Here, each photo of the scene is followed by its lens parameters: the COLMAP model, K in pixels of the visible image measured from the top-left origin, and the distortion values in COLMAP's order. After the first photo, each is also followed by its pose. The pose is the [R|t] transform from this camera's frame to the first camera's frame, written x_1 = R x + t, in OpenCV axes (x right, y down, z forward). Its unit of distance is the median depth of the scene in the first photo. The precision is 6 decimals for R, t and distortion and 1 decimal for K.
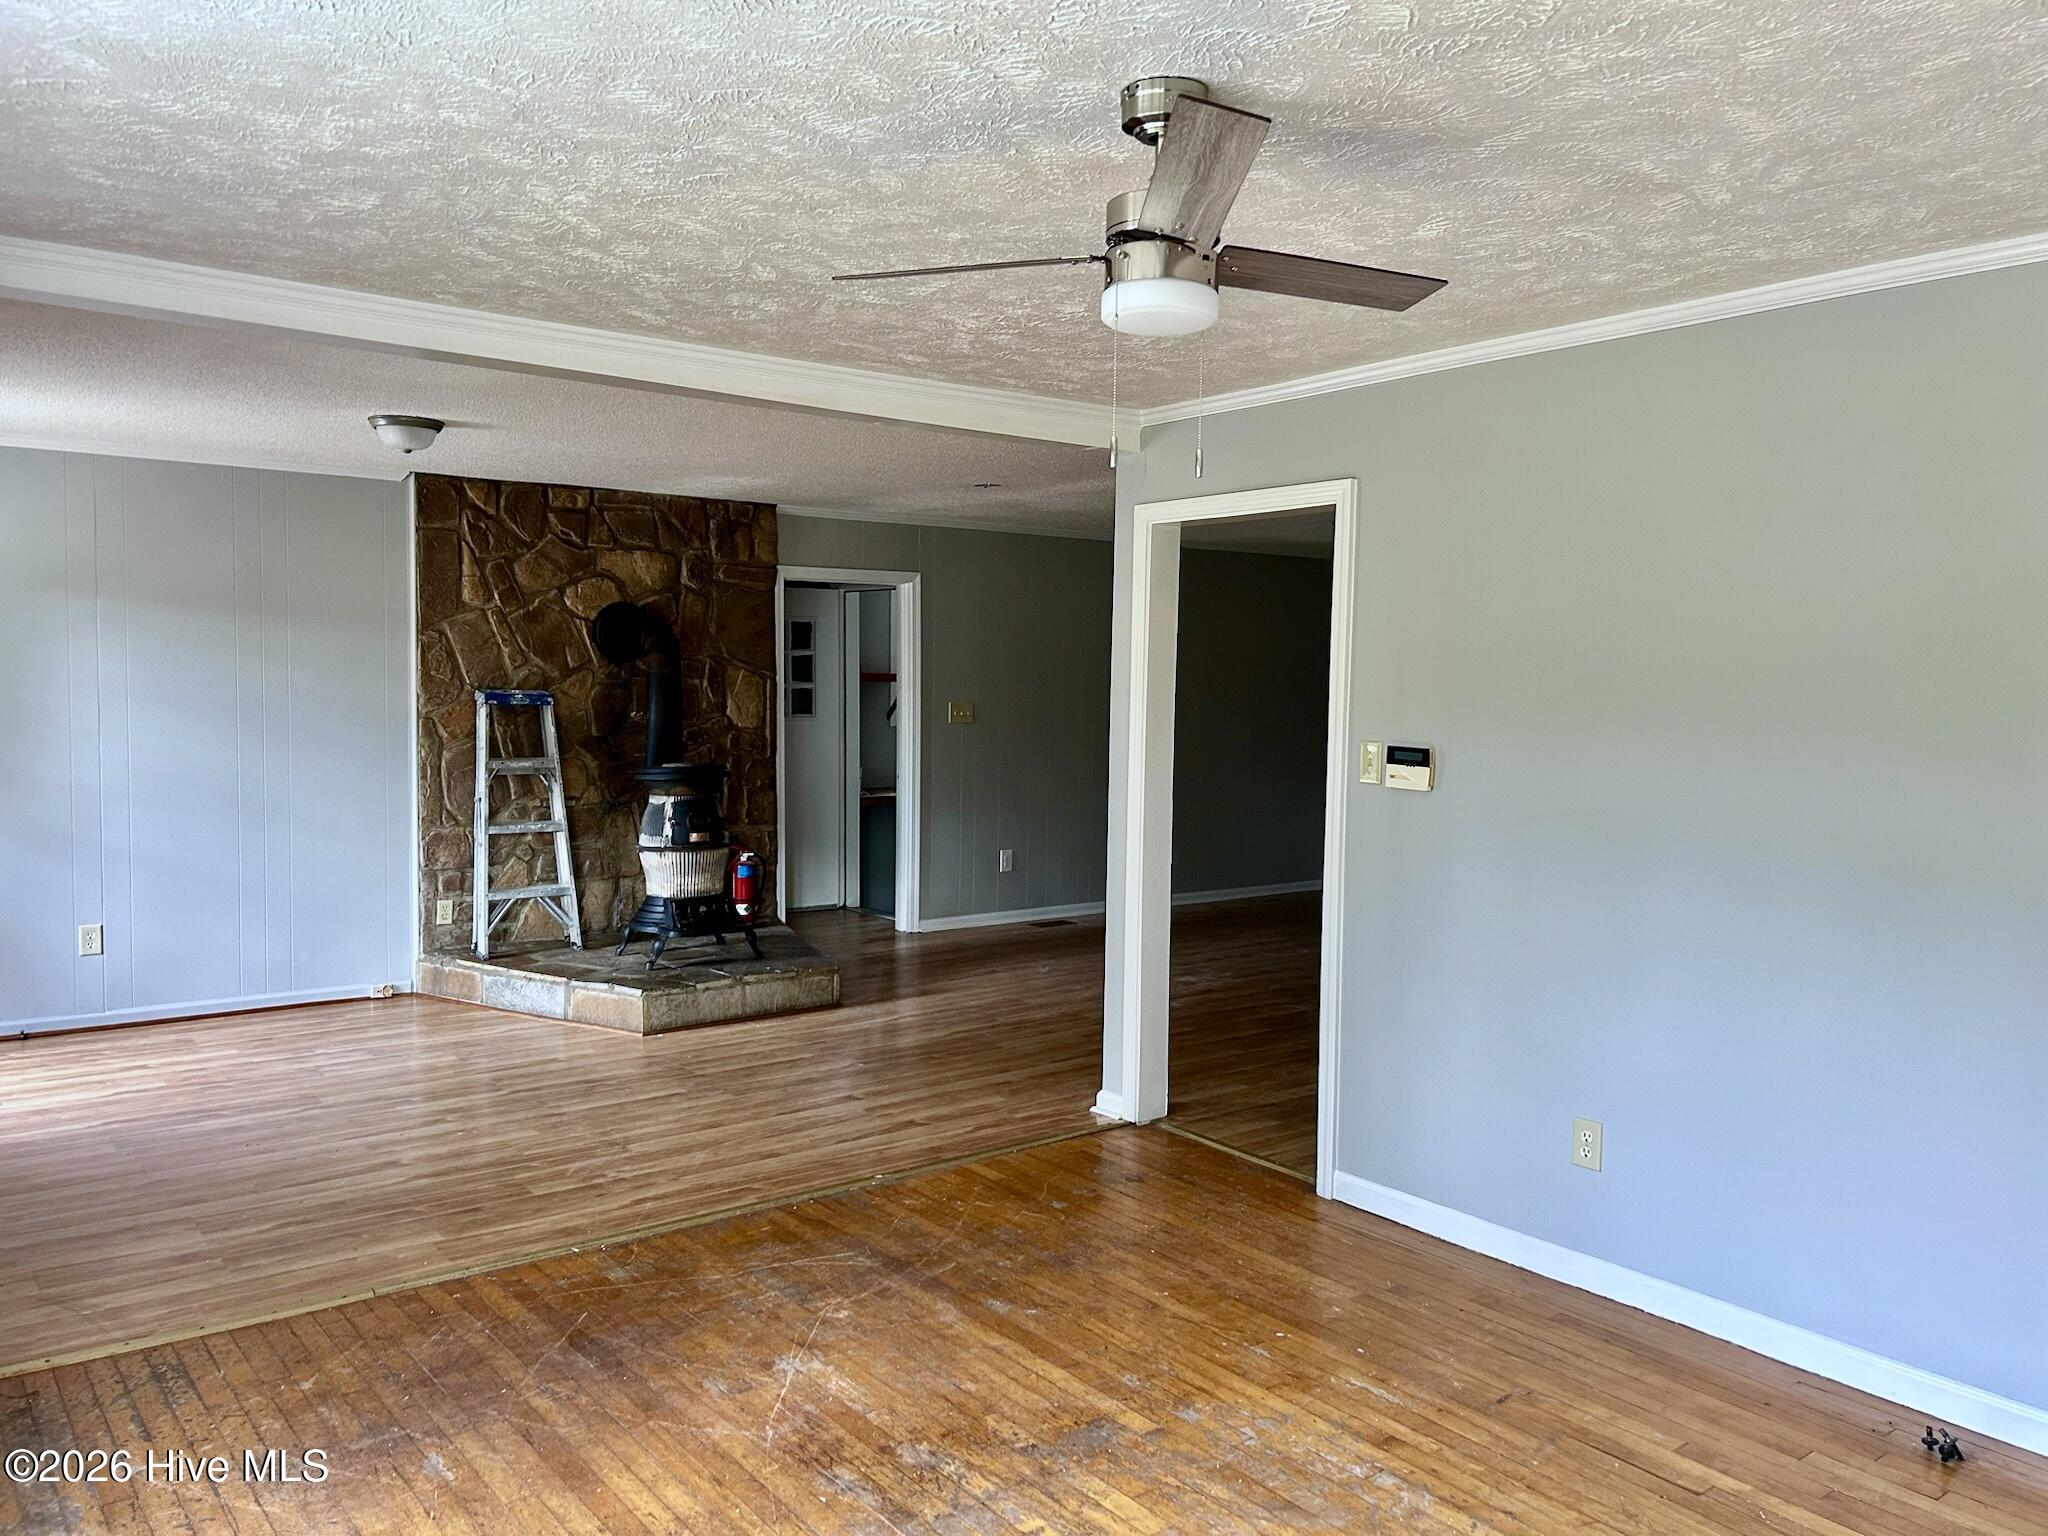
lens RADIAL K [[1554.7, 0, 1024.0], [0, 1554.7, 768.0], [0, 0, 1]] dist [0.013832, -0.003735]
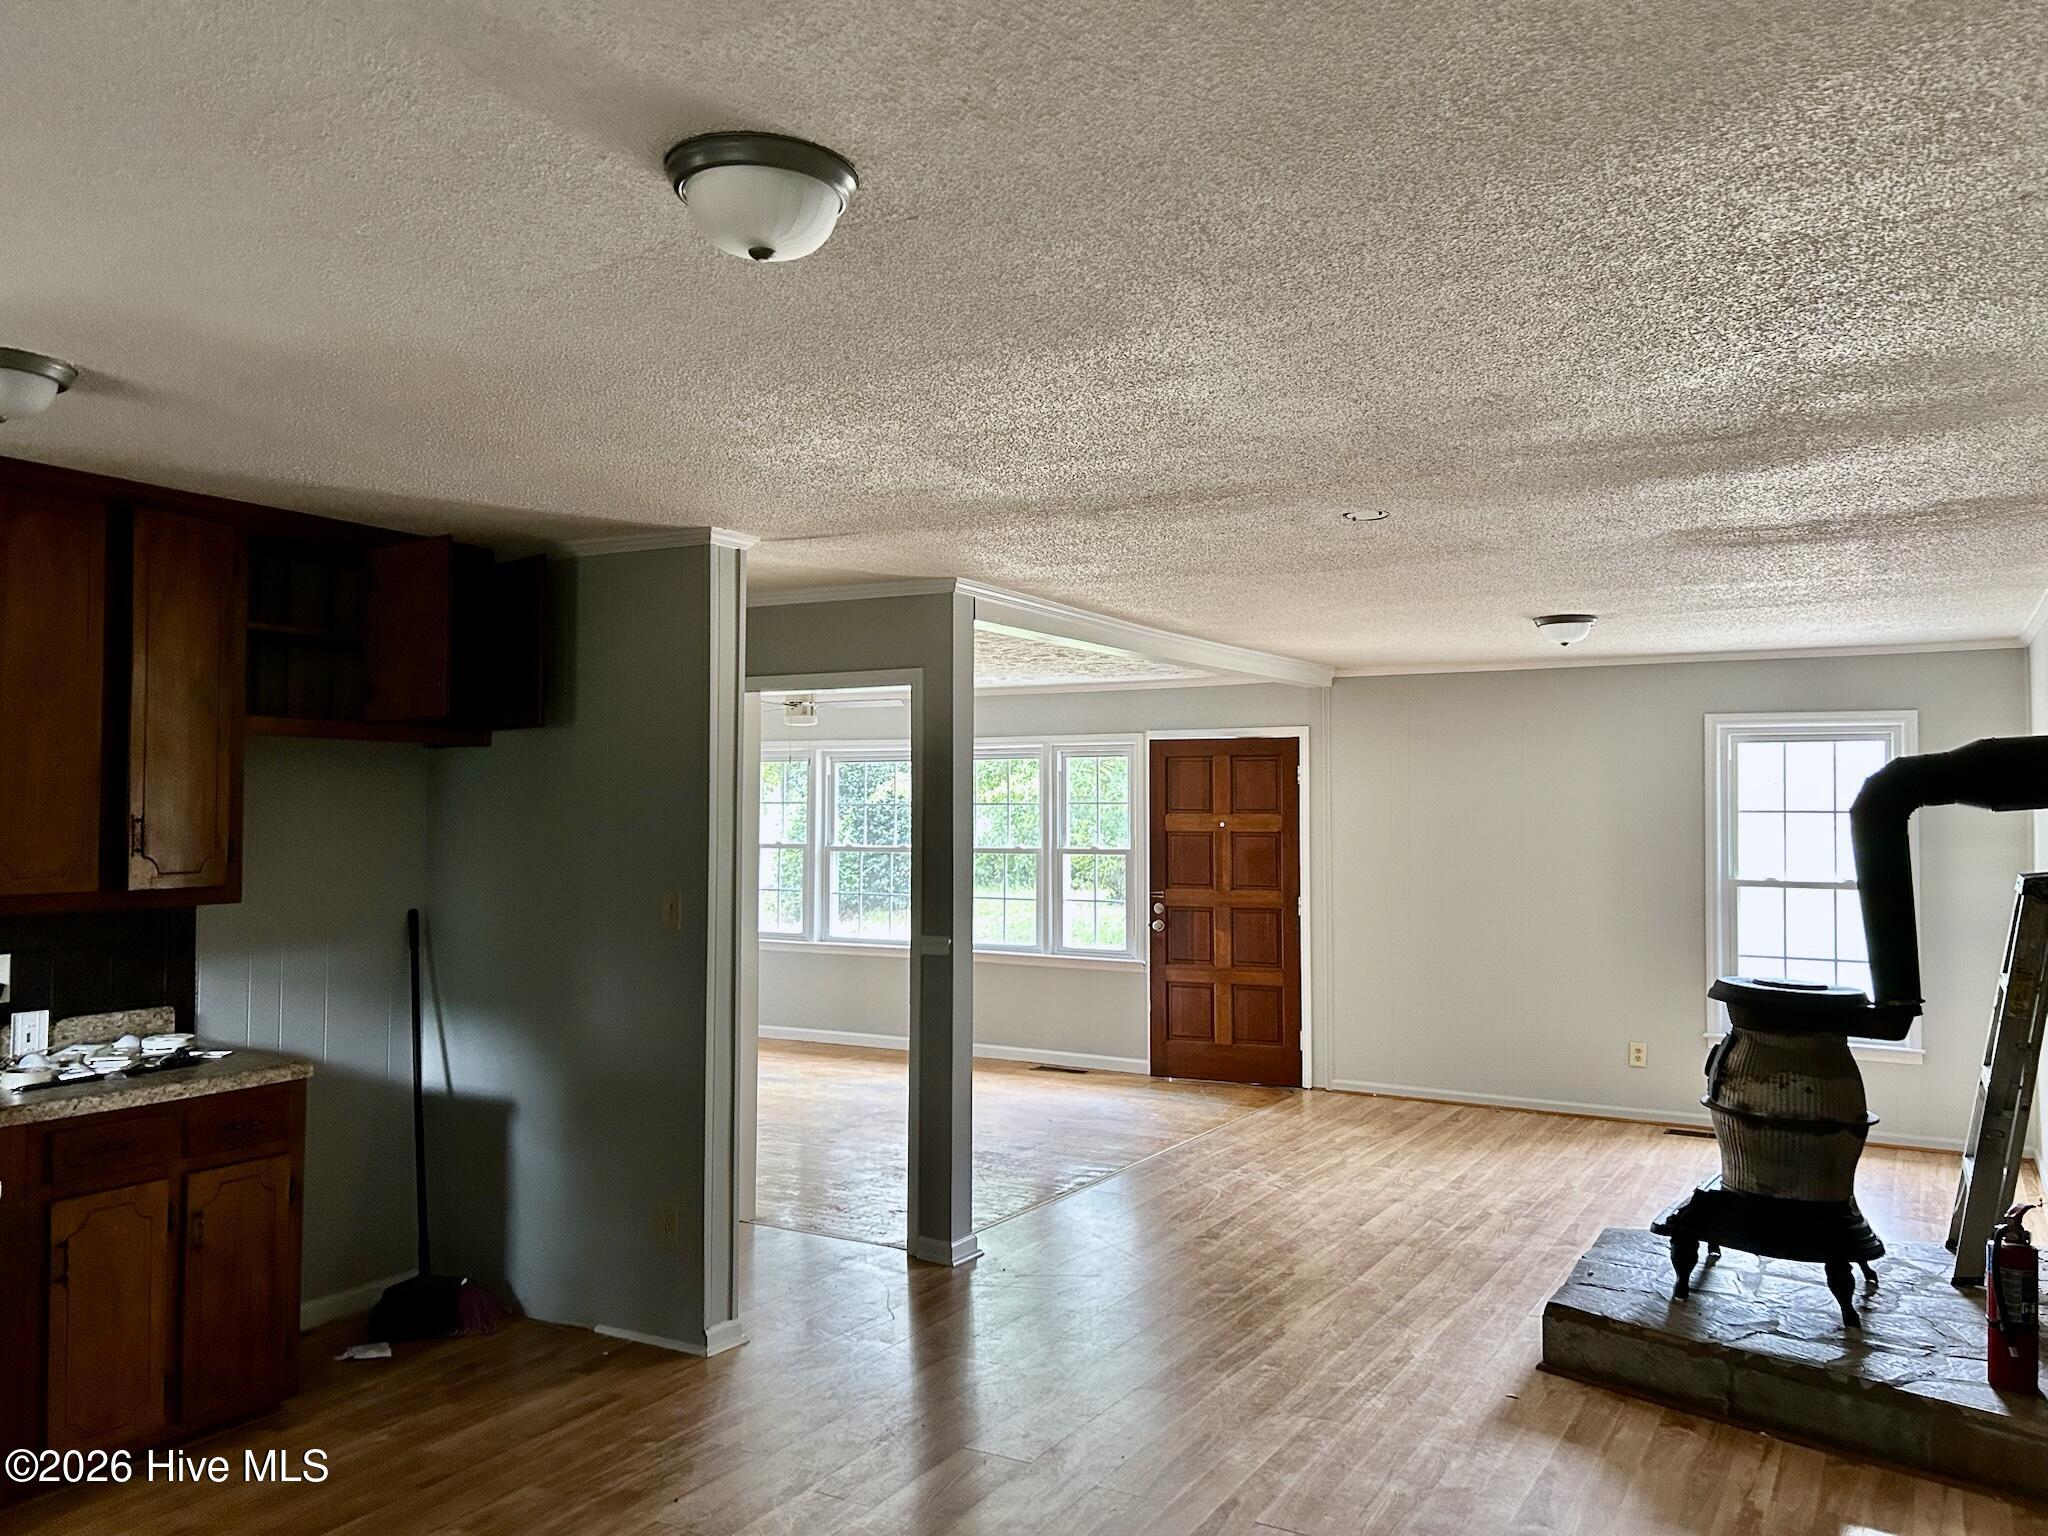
lens RADIAL K [[1554.7, 0, 1024.0], [0, 1554.7, 768.0], [0, 0, 1]] dist [0.013832, -0.003735]
pose [[-0.921293, -0.018439, -0.388431, 0.526089], [-0.035754, 0.998661, 0.037397, -0.173964], [0.387222, 0.048341, -0.920718, 2.399032]]
